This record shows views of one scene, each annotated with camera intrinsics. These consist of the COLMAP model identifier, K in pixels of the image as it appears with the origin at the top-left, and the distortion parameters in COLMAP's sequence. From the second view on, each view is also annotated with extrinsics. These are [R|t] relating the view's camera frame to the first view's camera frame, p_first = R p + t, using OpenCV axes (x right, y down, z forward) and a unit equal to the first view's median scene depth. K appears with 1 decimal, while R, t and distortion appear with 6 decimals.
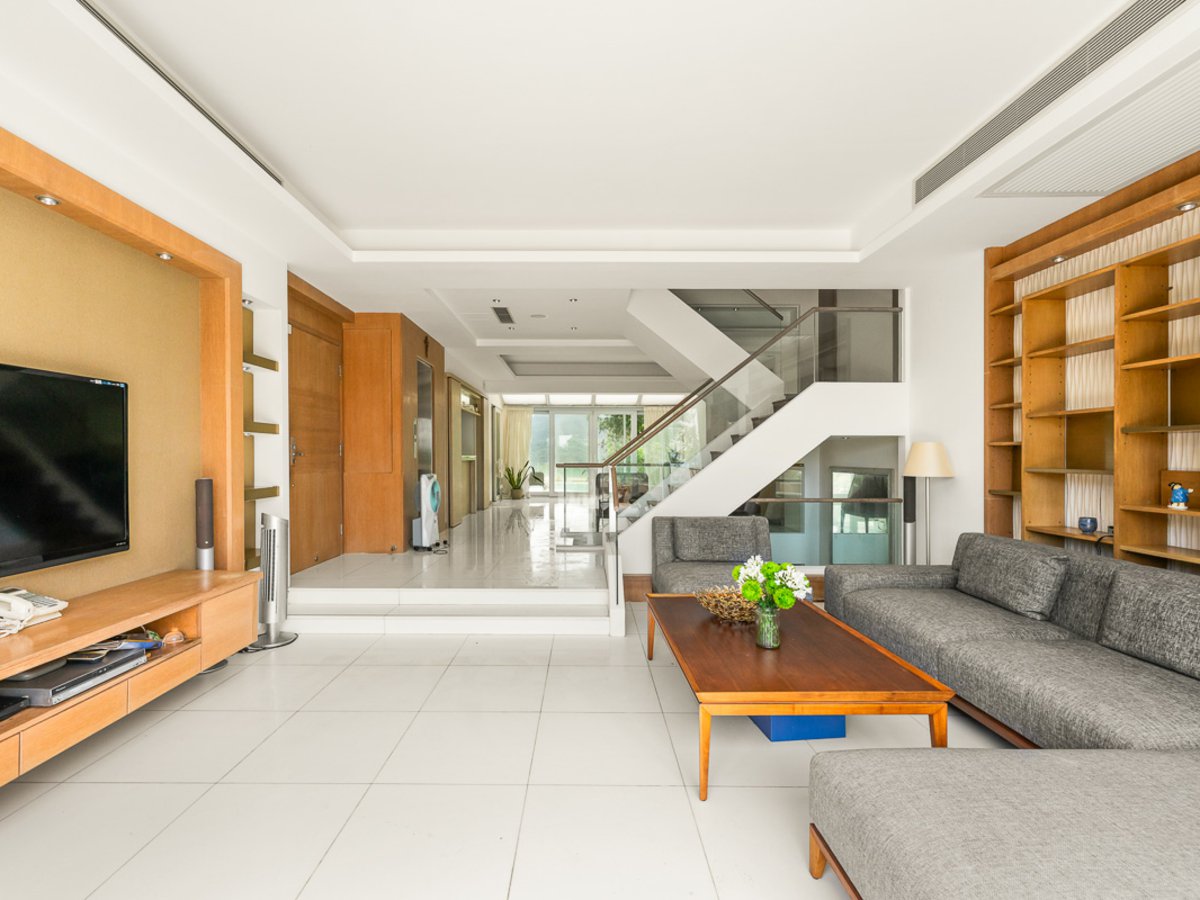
lens RADIAL K [[544.6, 0, 597.3], [0, 544.6, 441.1], [0, 0, 1]] dist [0.000184, 0.000284]
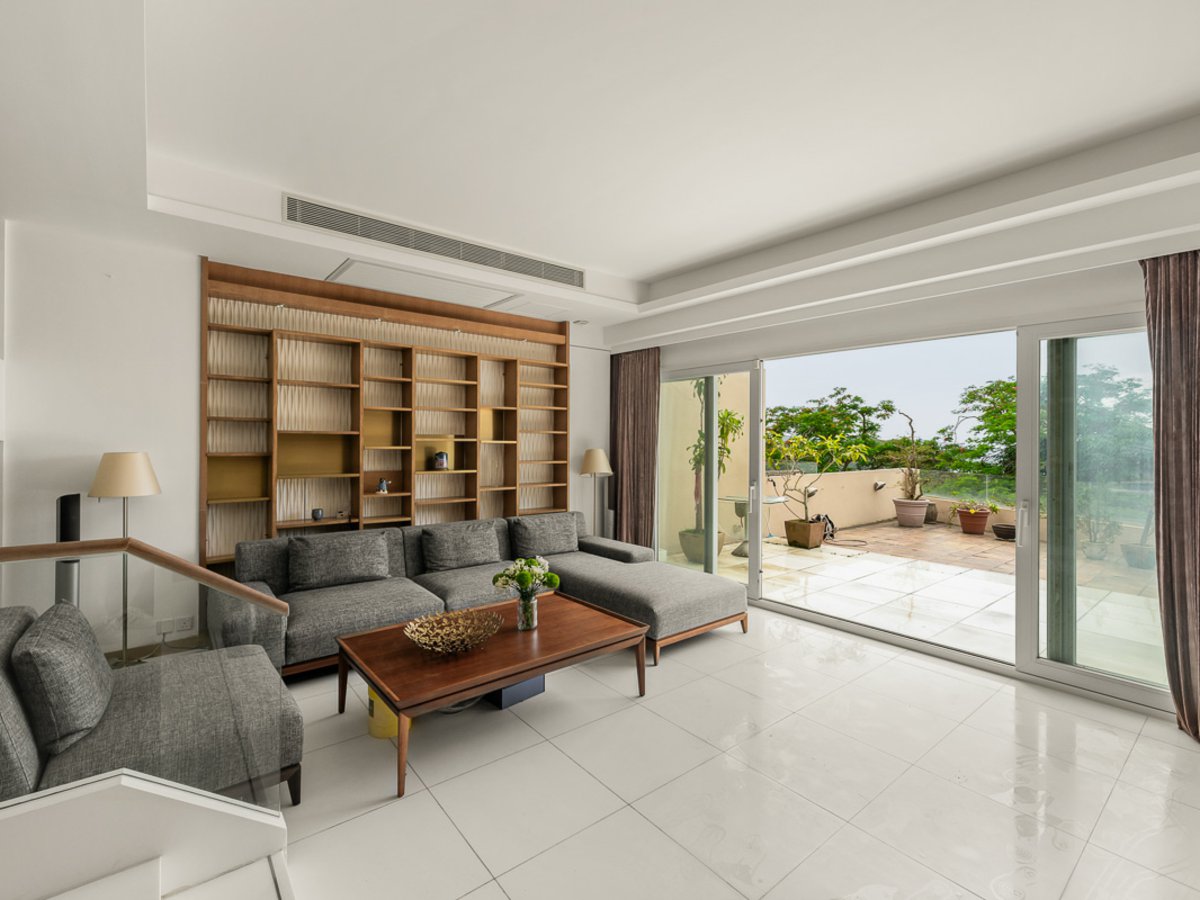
lens RADIAL K [[544.6, 0, 597.3], [0, 544.6, 441.1], [0, 0, 1]] dist [0.000184, 0.000284]
pose [[-0.598901, -0.001887, 0.800821, -0.584387], [-0.024920, 0.999557, -0.016281, -0.025953], [-0.800435, -0.029707, -0.598683, 1.173843]]
